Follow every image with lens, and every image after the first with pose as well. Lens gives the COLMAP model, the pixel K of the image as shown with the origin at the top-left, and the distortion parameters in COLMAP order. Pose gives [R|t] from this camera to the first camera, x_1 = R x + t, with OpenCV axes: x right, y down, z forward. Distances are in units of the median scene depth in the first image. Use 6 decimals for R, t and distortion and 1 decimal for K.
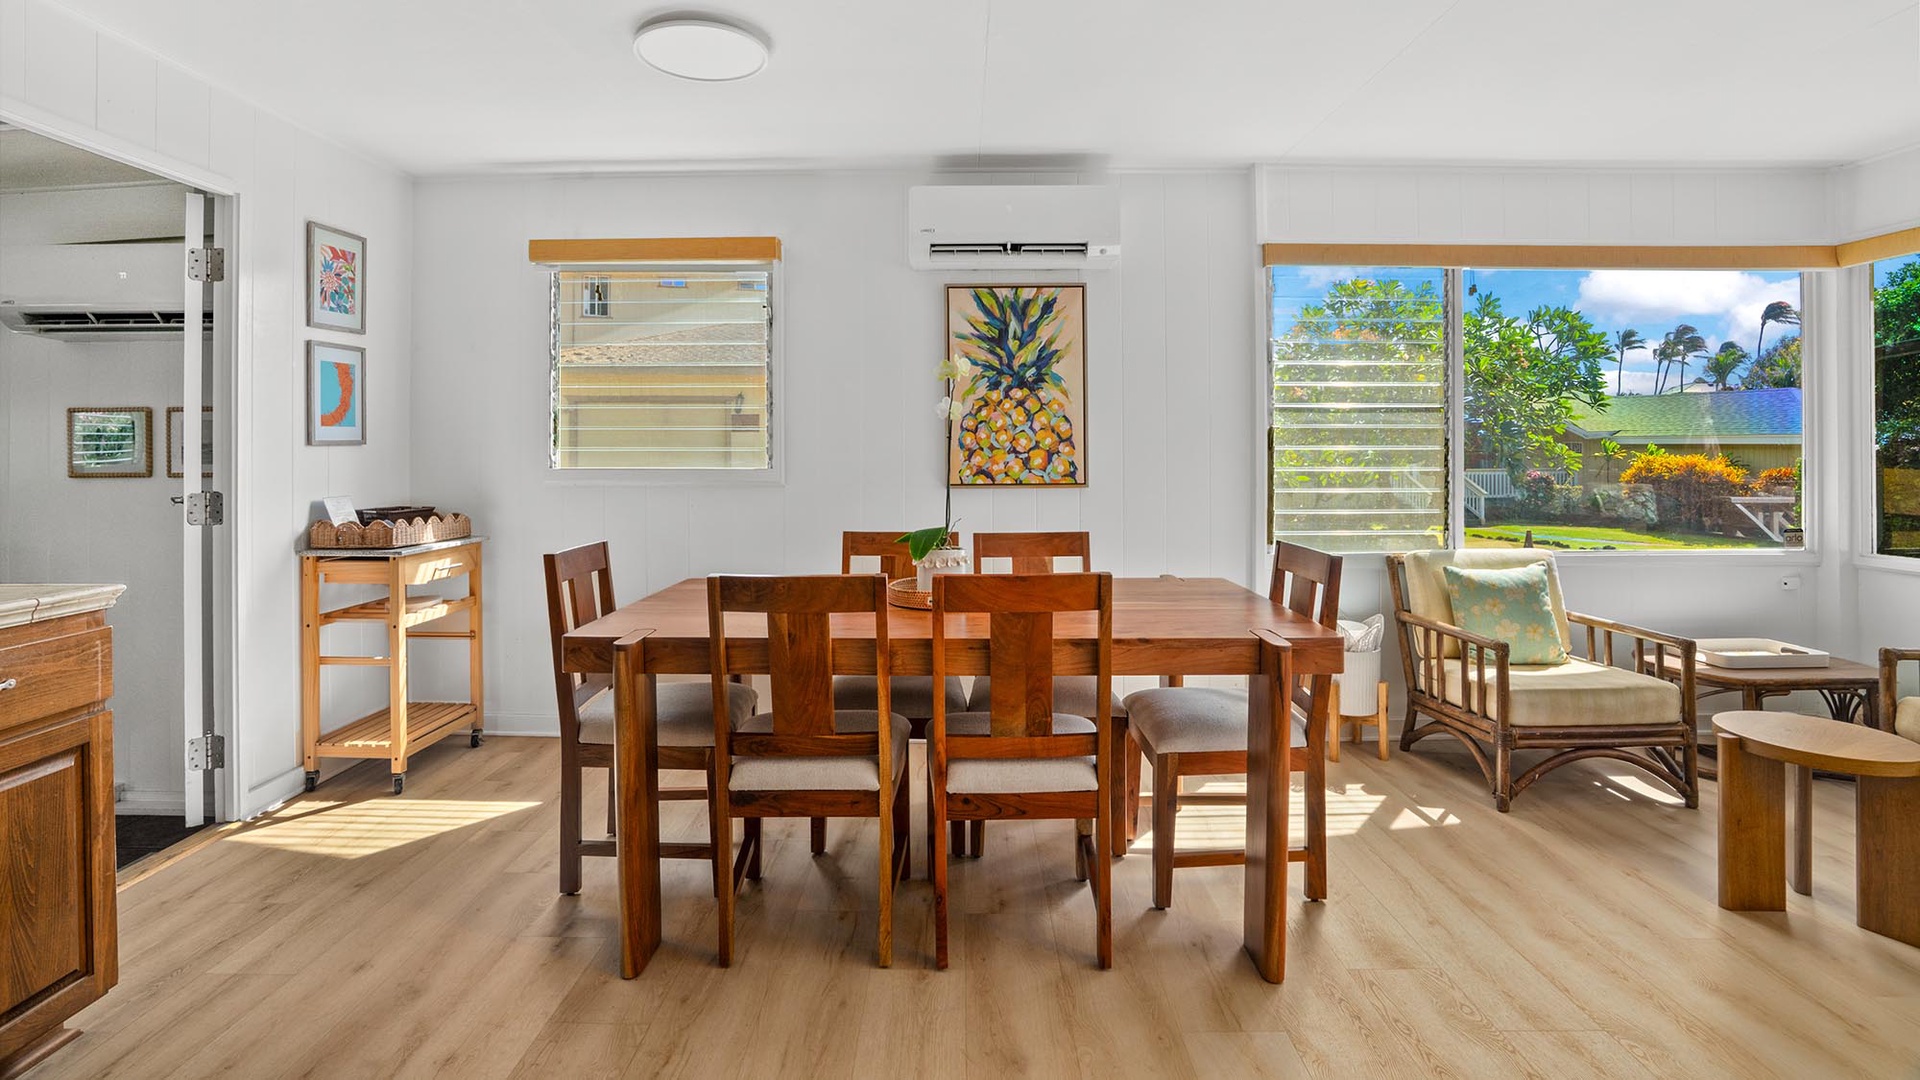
lens RADIAL K [[895.1, 0, 951.1], [0, 895.1, 426.1], [0, 0, 1]] dist [-0.039099, 0.000997]
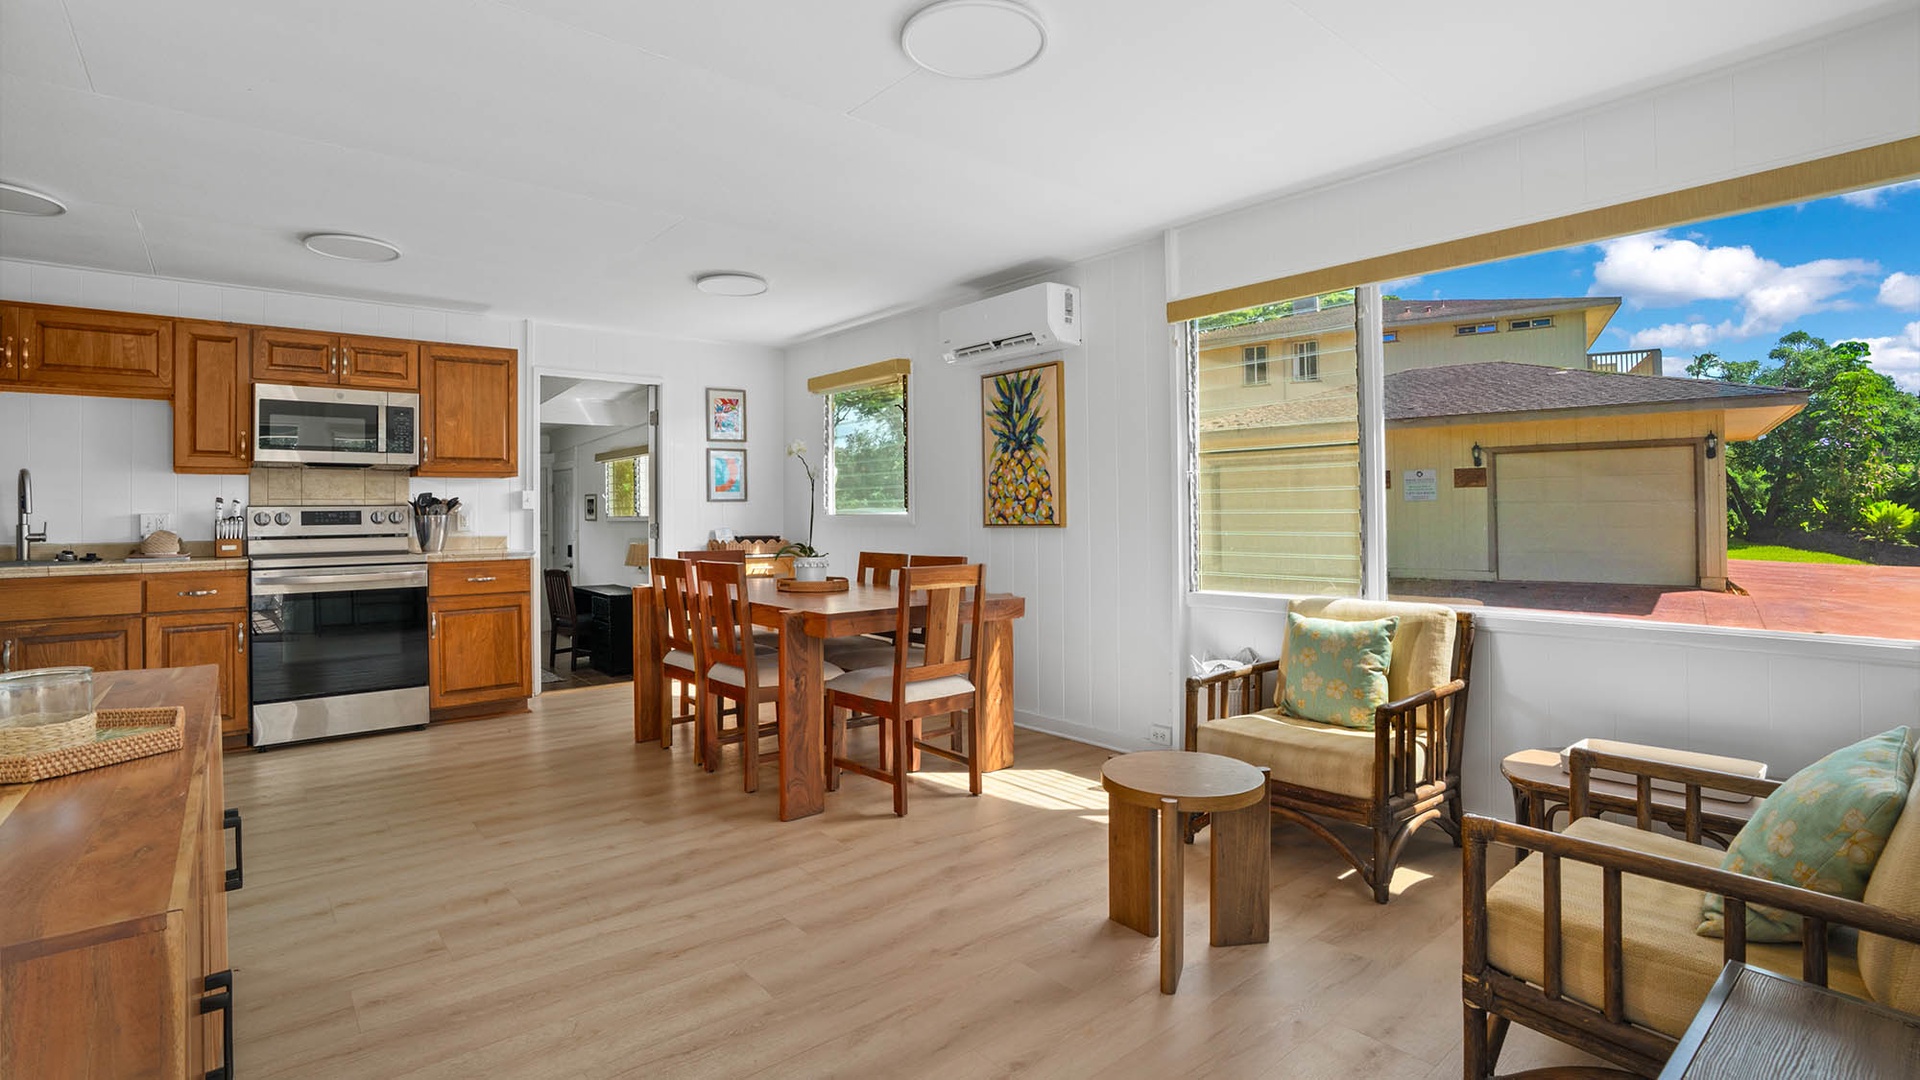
lens RADIAL K [[915.9, 0, 956.4], [0, 915.9, 503.9], [0, 0, 1]] dist [0.000713, 0.000317]
pose [[0.643027, -0.012238, -0.765746, 1.026124], [0.023489, 0.999717, 0.003748, 0.028099], [0.765483, -0.020397, 0.643132, 0.081932]]
